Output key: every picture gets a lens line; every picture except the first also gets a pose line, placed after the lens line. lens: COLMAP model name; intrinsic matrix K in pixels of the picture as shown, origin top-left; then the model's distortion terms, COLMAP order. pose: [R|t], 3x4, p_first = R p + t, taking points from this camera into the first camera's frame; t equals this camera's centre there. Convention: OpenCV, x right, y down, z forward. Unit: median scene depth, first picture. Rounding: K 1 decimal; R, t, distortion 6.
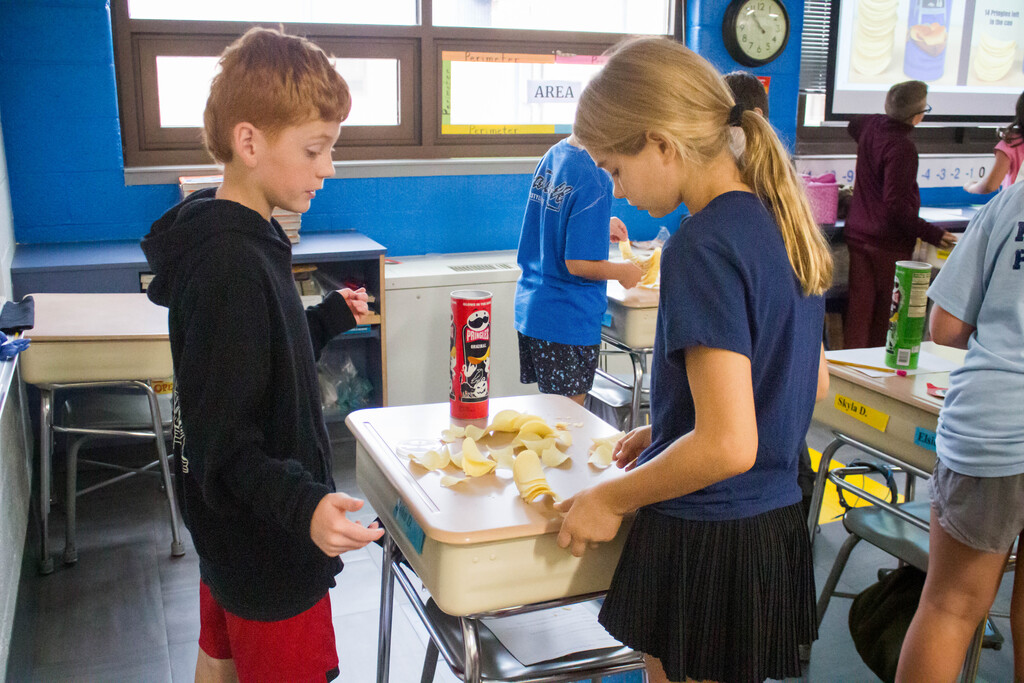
lens RADIAL K [[1000.6, 0, 506.4], [0, 1000.6, 333.7], [0, 0, 1]] dist [-0.071841, 0.000000]
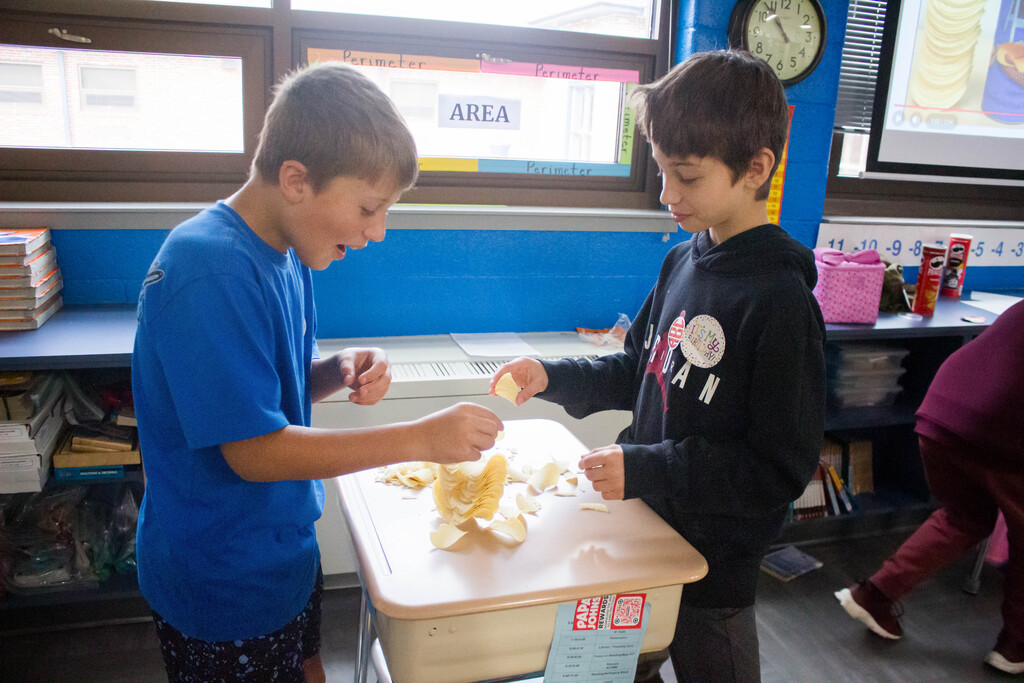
lens RADIAL K [[827.2, 0, 517.7], [0, 827.2, 349.3], [0, 0, 1]] dist [-0.099937, 0.038199]
pose [[0.995963, 0.058473, -0.068112, 0.116591], [-0.056708, 0.998010, 0.027563, -0.088165], [0.069588, -0.023589, 0.997297, 0.394730]]
